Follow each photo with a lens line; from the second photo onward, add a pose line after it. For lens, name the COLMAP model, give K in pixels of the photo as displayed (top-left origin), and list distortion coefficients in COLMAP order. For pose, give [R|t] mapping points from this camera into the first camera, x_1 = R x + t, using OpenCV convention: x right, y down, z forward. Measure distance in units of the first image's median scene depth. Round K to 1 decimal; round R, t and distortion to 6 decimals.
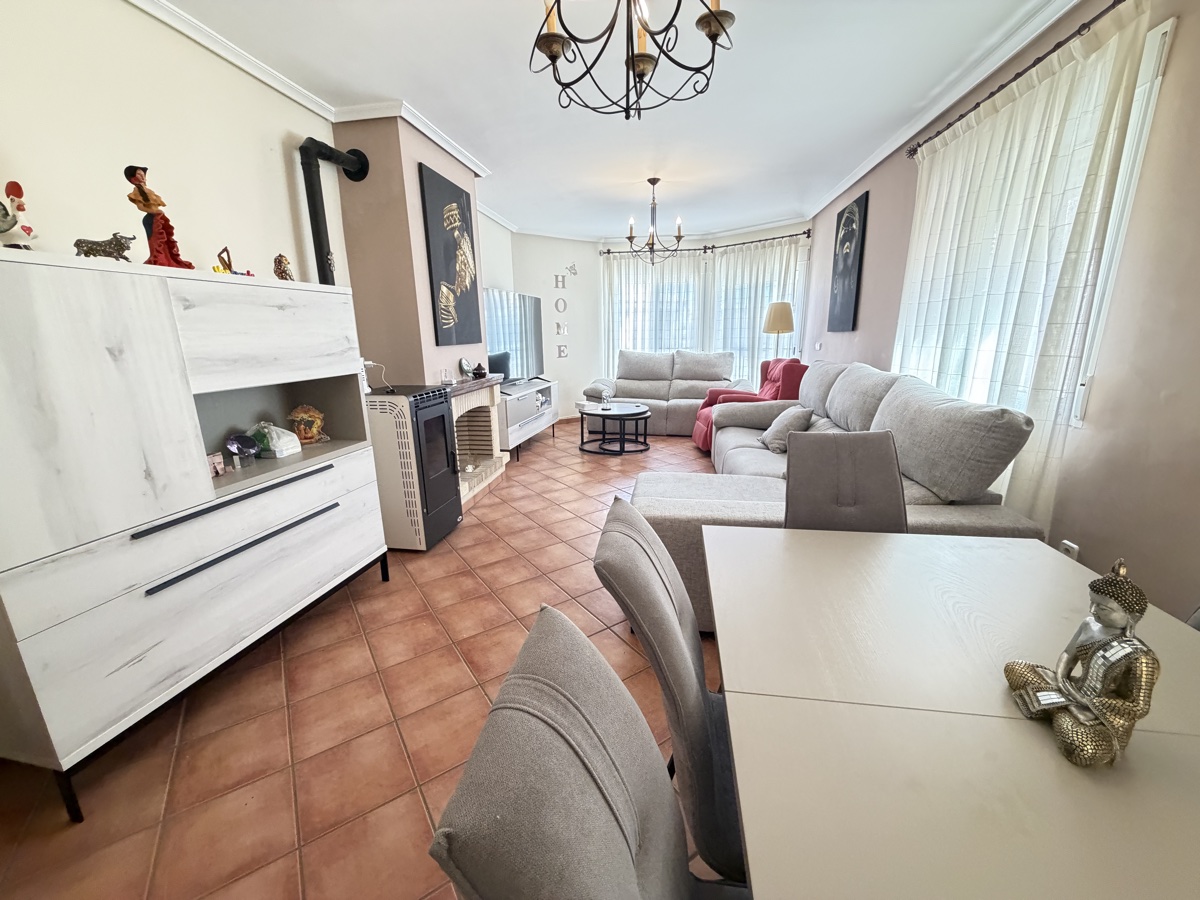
lens RADIAL K [[478.5, 0, 597.7], [0, 478.5, 453.8], [0, 0, 1]] dist [0.000697, -0.000479]
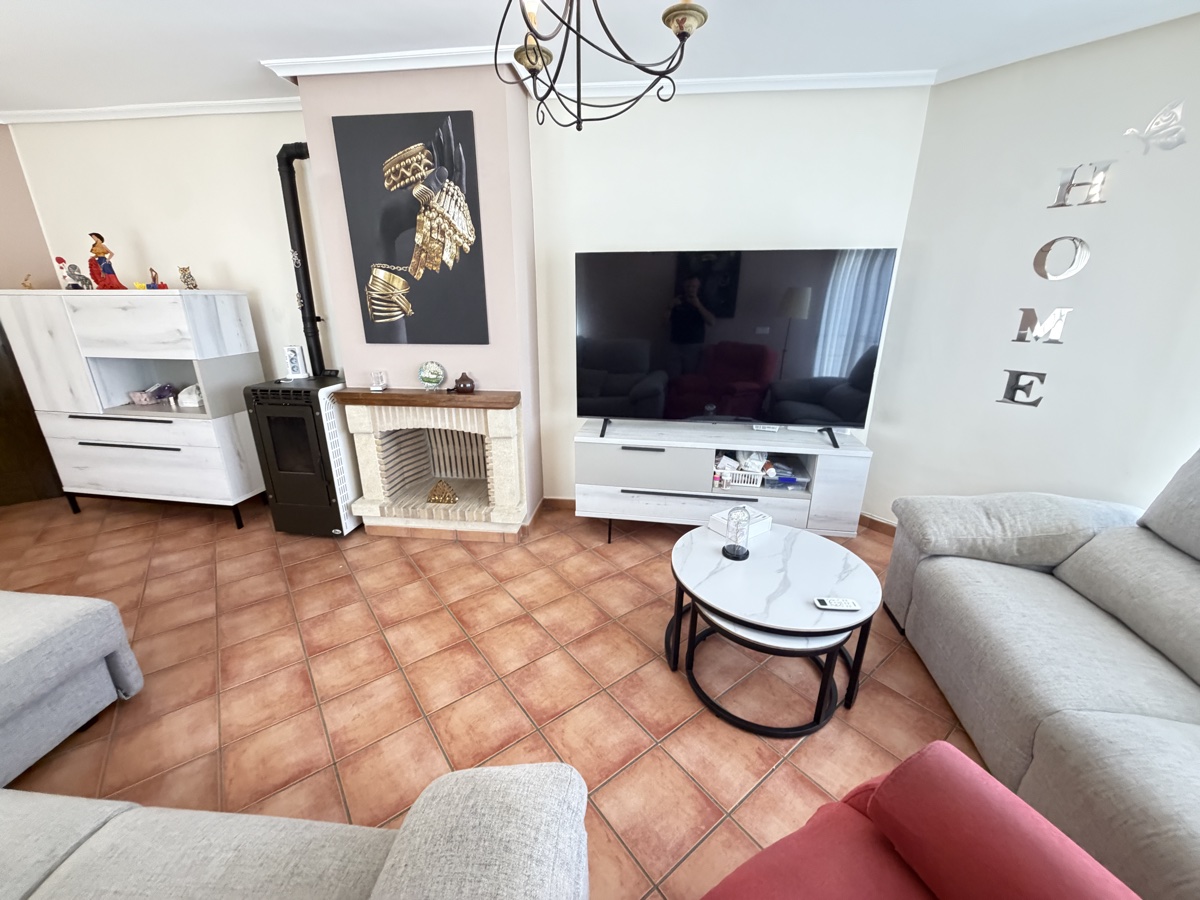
lens RADIAL K [[478.5, 0, 597.6], [0, 478.5, 451.2], [0, 0, 1]] dist [0.000697, -0.000479]
pose [[0.050119, 0.329878, -0.942692, 0.329619], [-0.248436, 0.918328, 0.308144, -0.246973], [0.967351, 0.218755, 0.127979, 0.796213]]
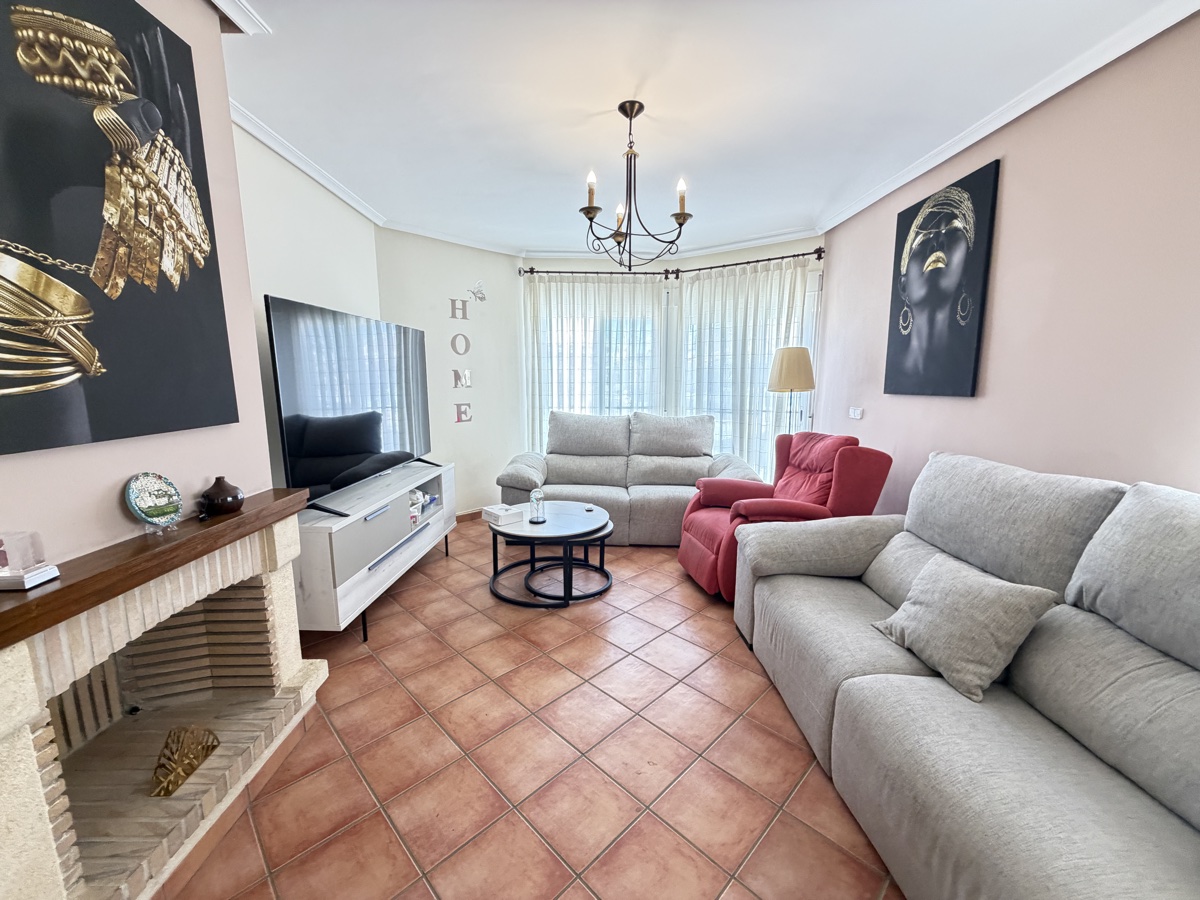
lens RADIAL K [[478.5, 0, 598.0], [0, 478.5, 453.1], [0, 0, 1]] dist [0.000697, -0.000479]
pose [[0.984199, -0.013116, 0.176577, -0.010678], [0.029030, 0.995711, -0.087847, -0.117187], [-0.174668, 0.091585, 0.980359, 0.401285]]
